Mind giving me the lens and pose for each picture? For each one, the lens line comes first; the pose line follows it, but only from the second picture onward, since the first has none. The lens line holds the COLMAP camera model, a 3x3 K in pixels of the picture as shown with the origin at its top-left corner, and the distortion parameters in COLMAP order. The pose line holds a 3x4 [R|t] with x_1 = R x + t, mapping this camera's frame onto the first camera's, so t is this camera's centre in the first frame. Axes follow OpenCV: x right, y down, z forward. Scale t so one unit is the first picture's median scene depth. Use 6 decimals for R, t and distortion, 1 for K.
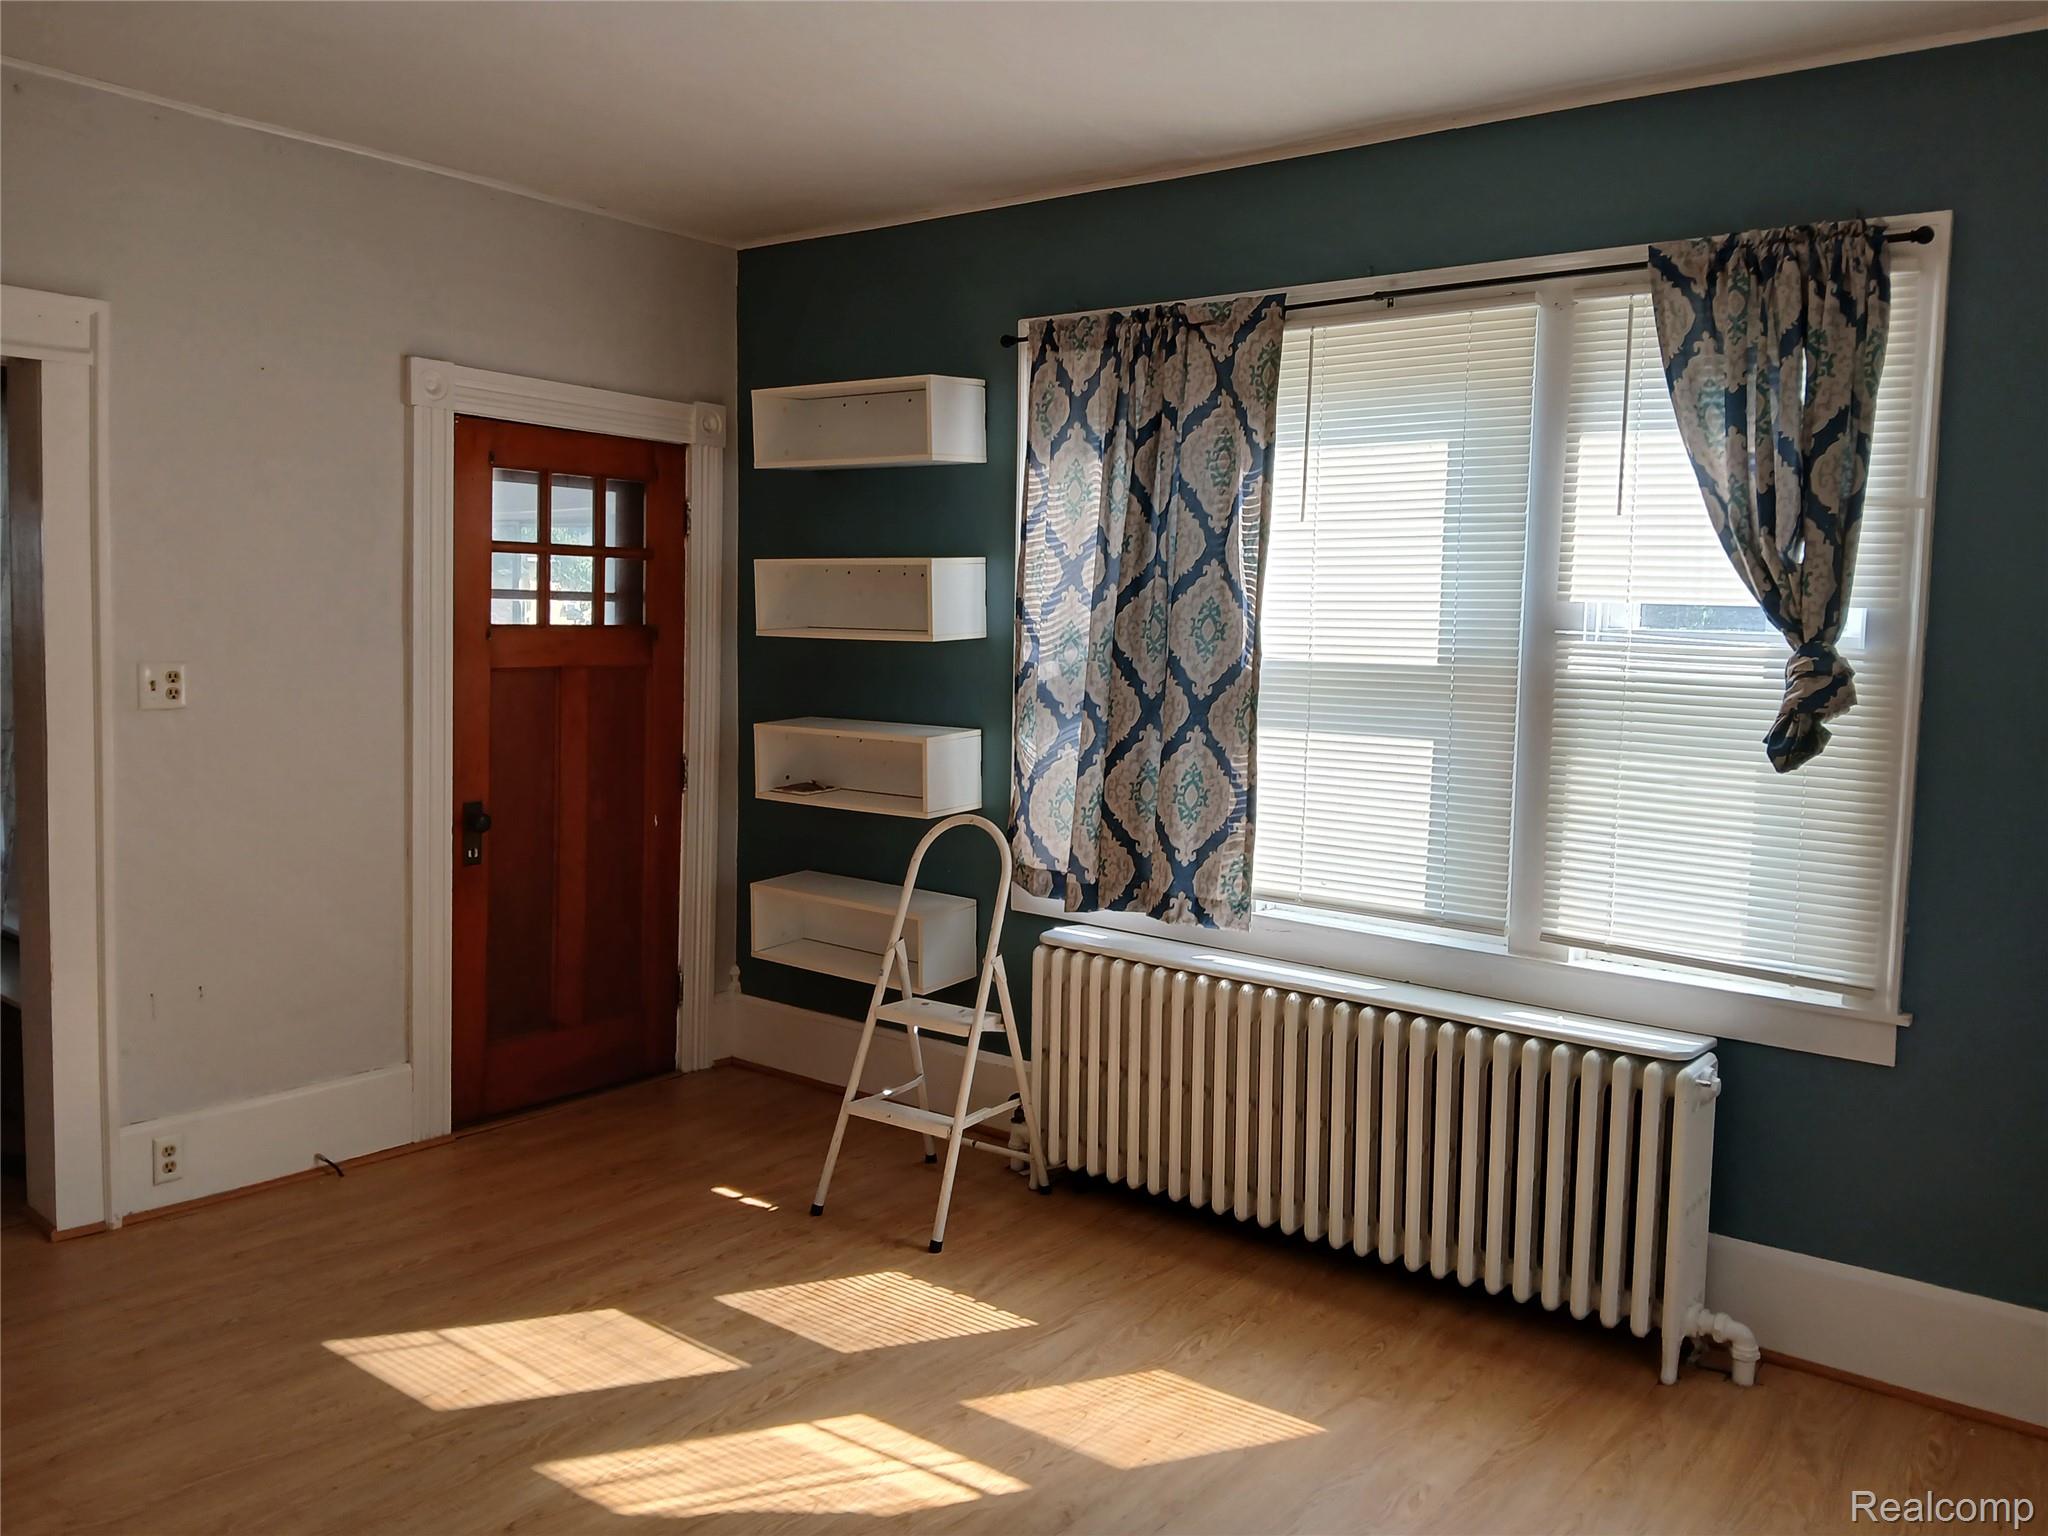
lens RADIAL K [[1580.0, 0, 1040.7], [0, 1580.0, 722.4], [0, 0, 1]] dist [0.086005, -0.193956]
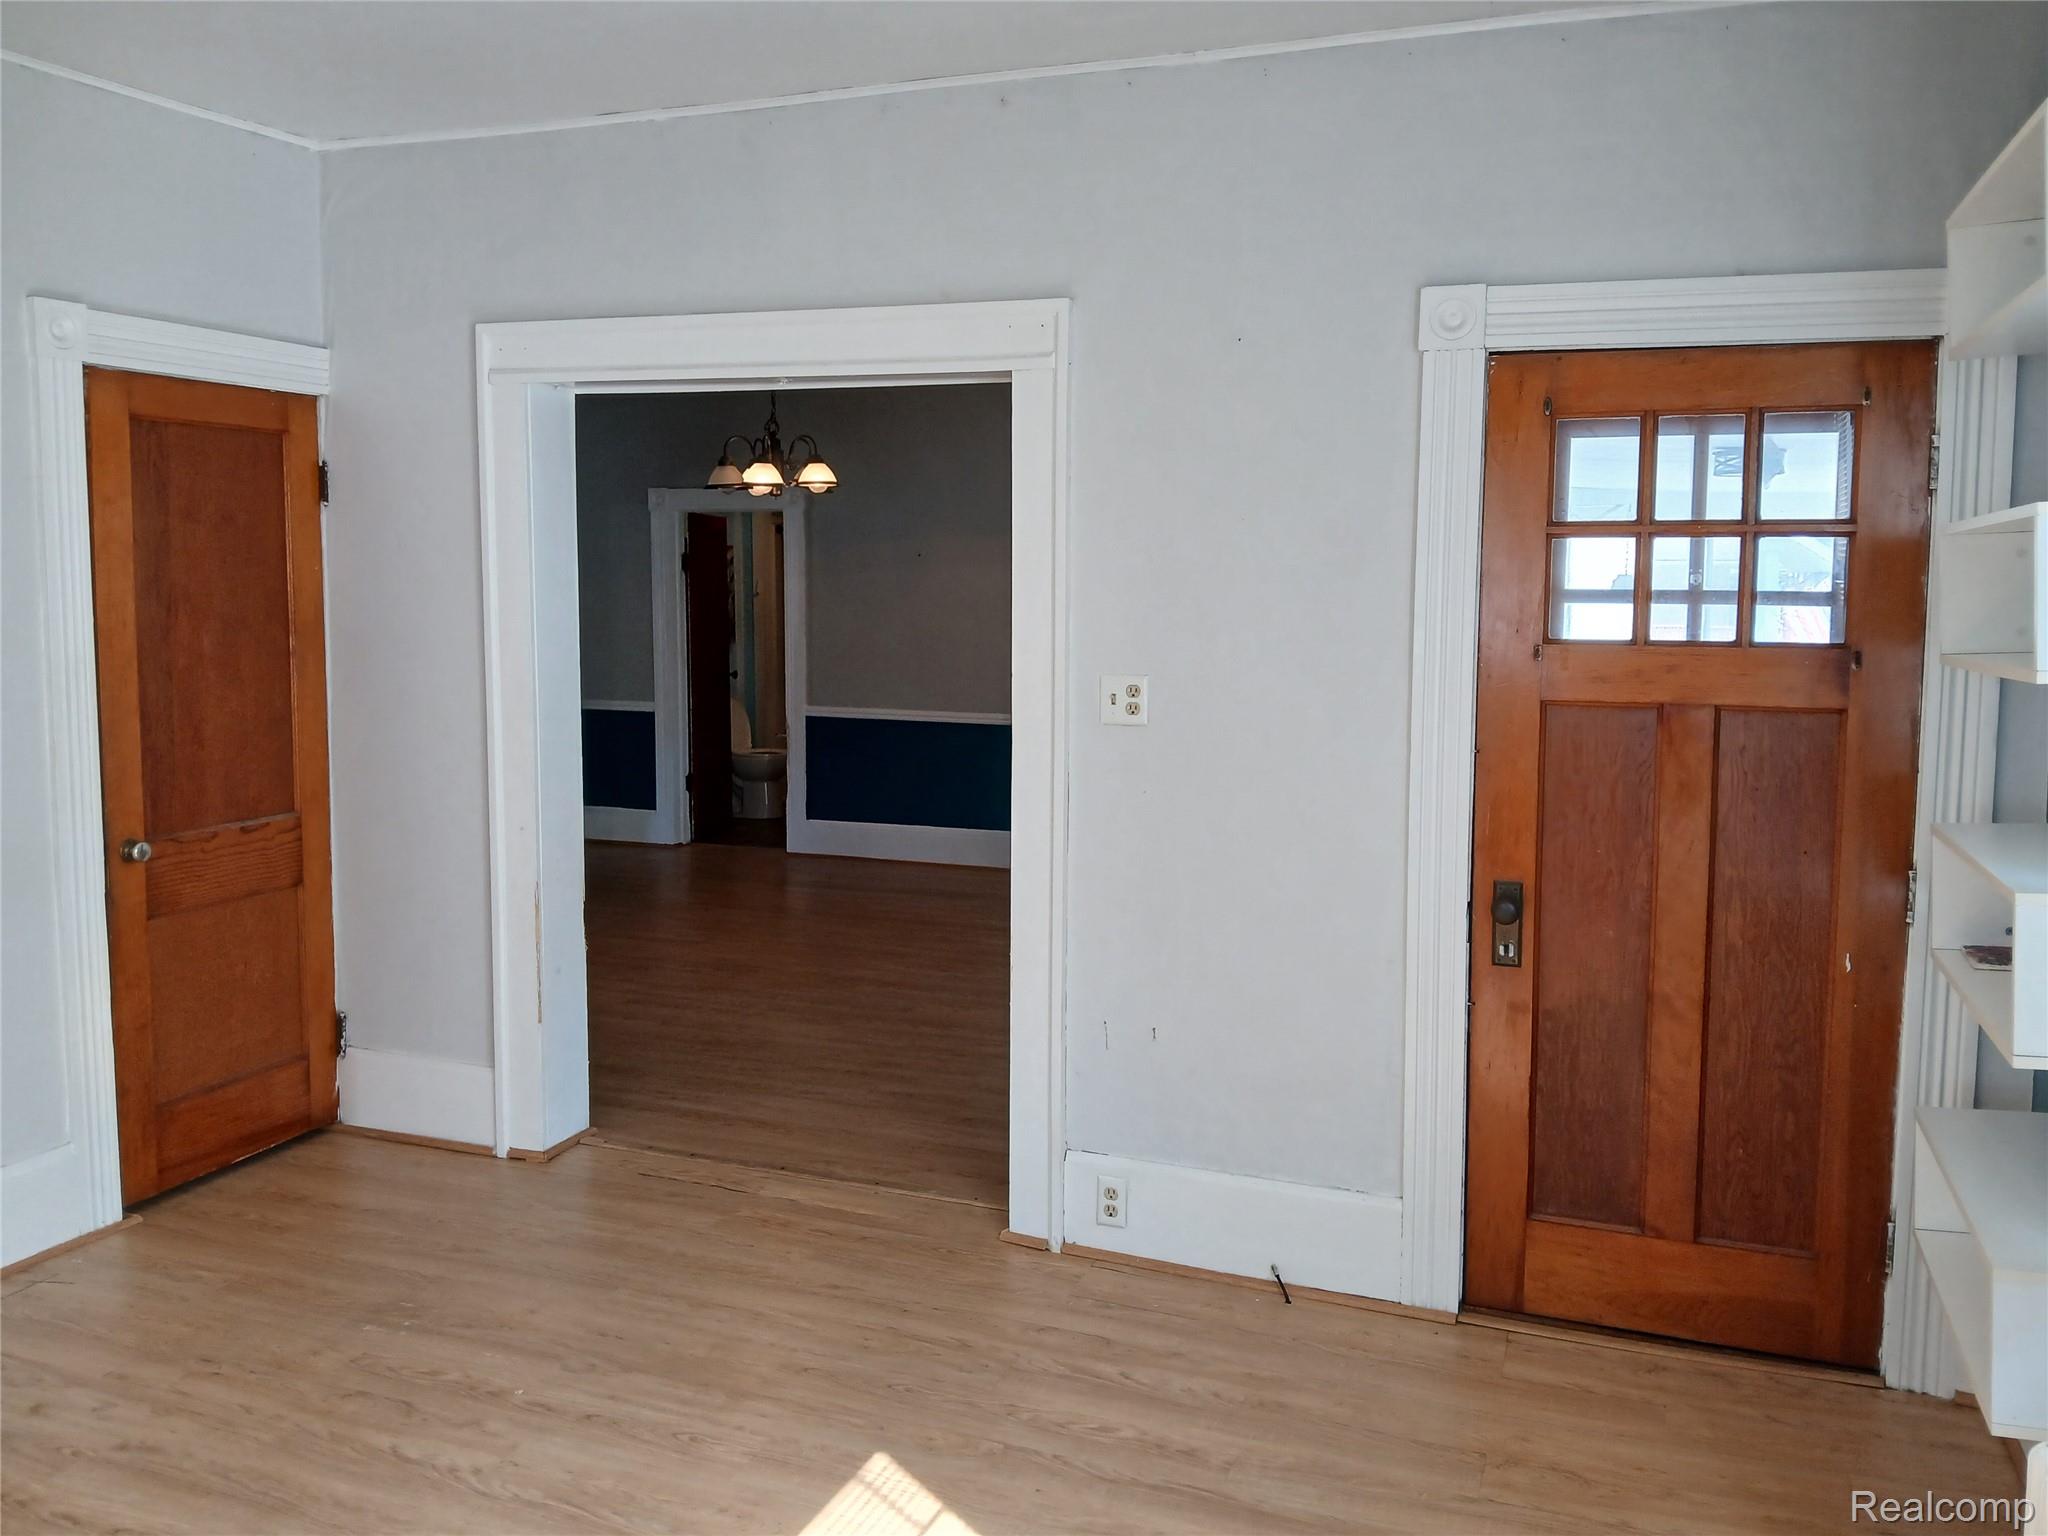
lens RADIAL K [[1580.0, 0, 1040.7], [0, 1580.0, 722.4], [0, 0, 1]] dist [0.086005, -0.193956]
pose [[0.287073, 0.058258, -0.956136, 0.295227], [-0.070723, 0.996714, 0.039497, -0.038745], [0.955294, 0.056282, 0.290249, 0.614097]]
